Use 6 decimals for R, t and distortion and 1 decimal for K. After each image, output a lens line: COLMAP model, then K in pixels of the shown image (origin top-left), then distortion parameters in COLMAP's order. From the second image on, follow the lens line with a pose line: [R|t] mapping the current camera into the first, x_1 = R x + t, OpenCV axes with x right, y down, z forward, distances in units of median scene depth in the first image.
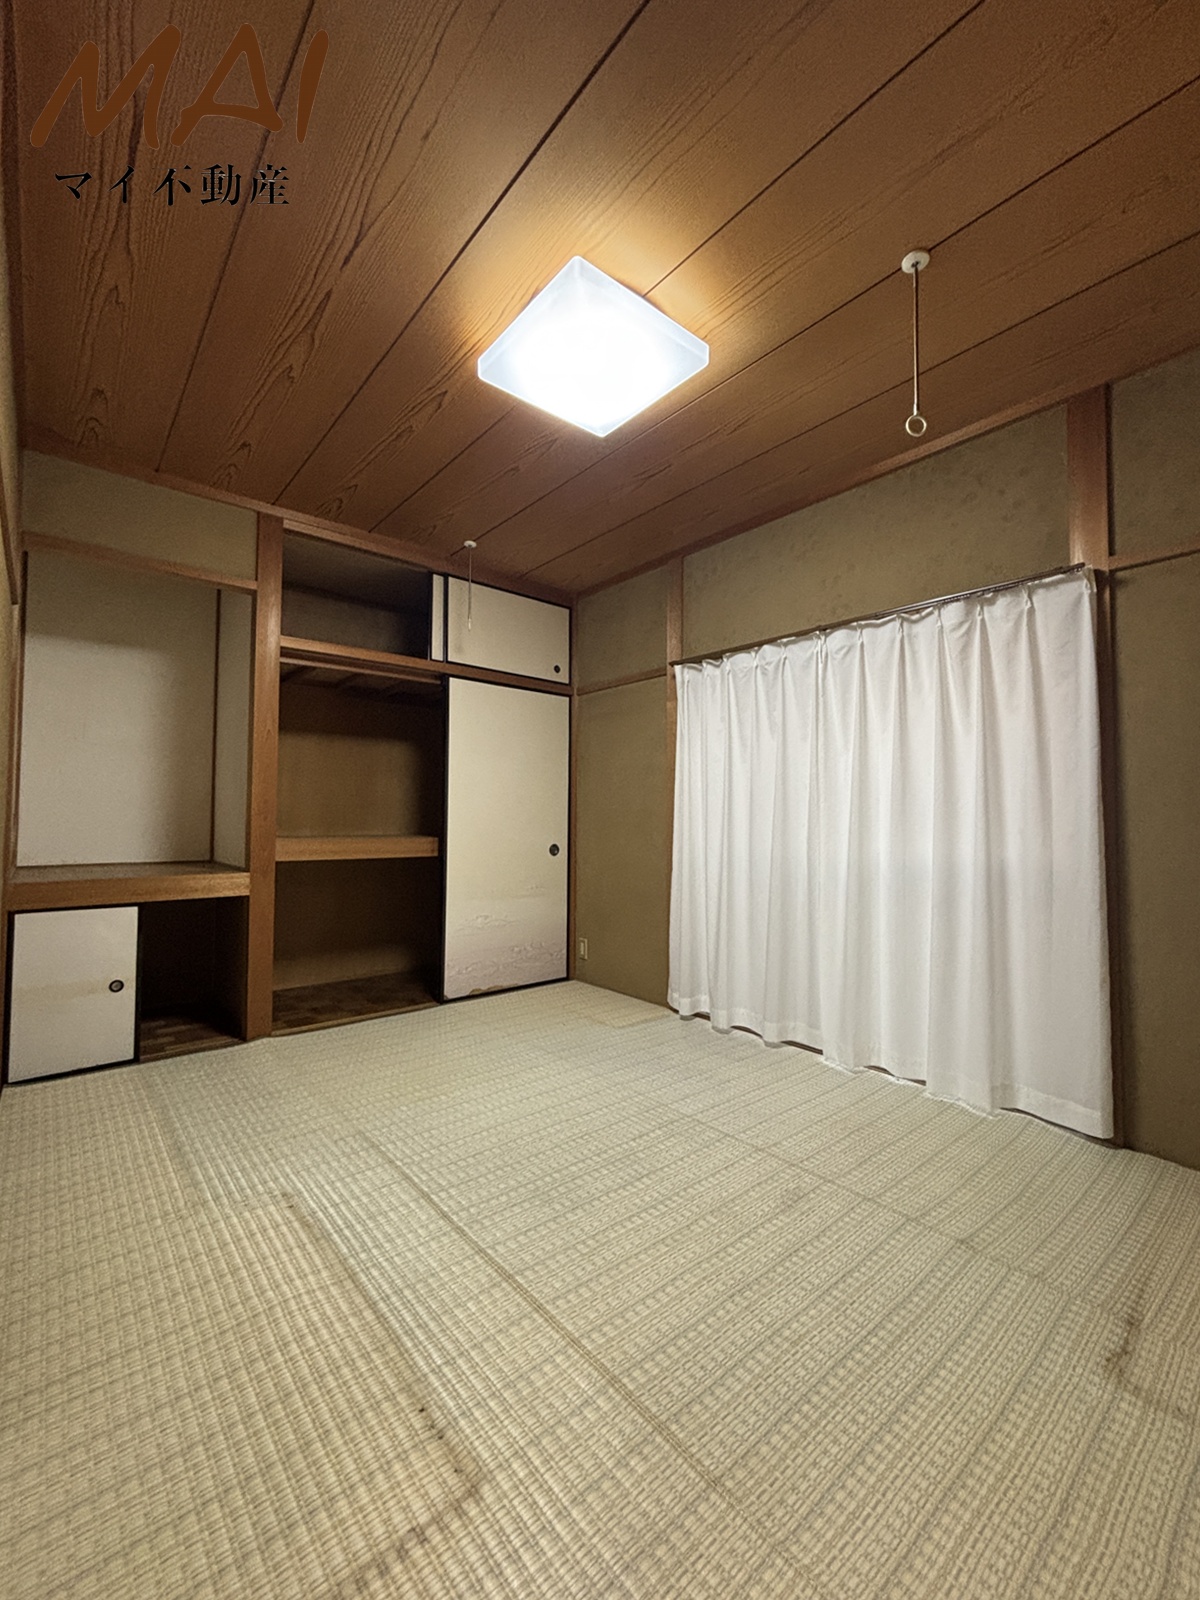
lens RADIAL K [[654.2, 0, 600.0], [0, 654.2, 800.0], [0, 0, 1]] dist [-0.004735, -0.000167]
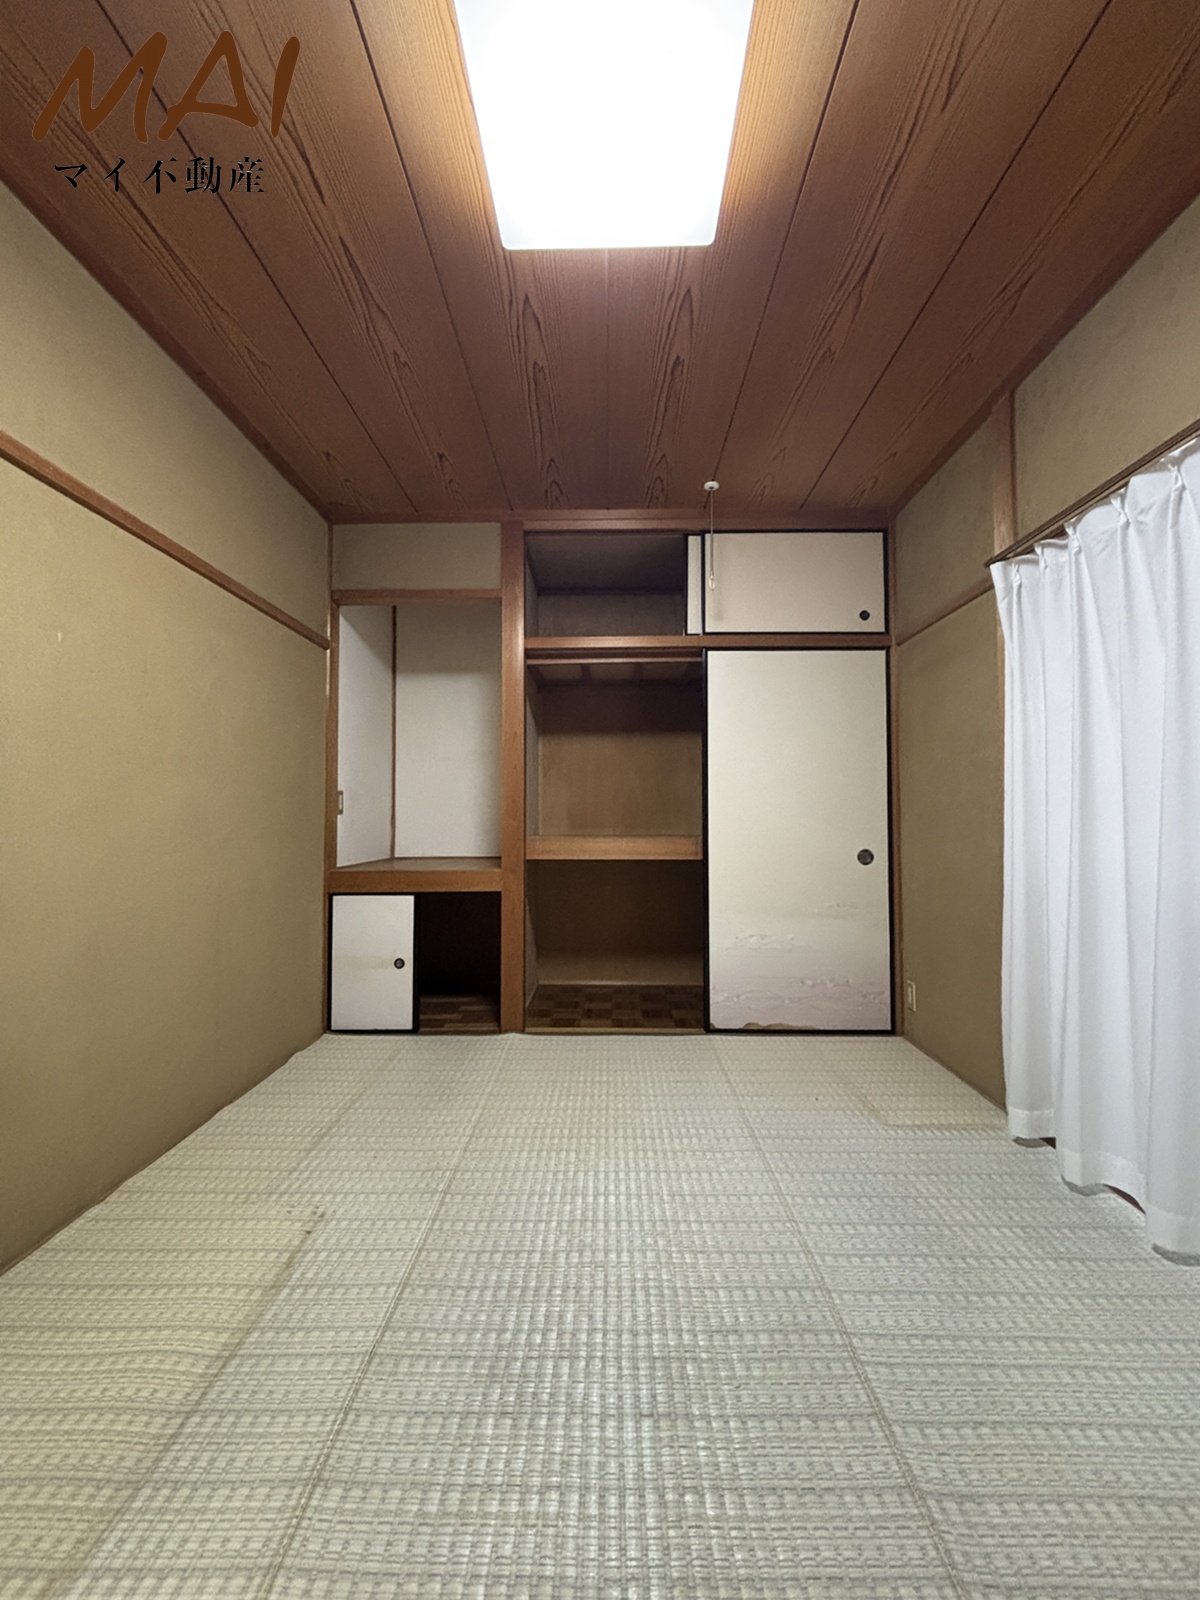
lens RADIAL K [[653.7, 0, 600.0], [0, 653.7, 800.0], [0, 0, 1]] dist [0.023247, -0.006774]
pose [[0.758365, -0.026547, -0.651289, 0.249692], [0.026216, 0.999604, -0.010218, 0.013972], [0.651302, -0.009325, 0.758761, 0.295897]]
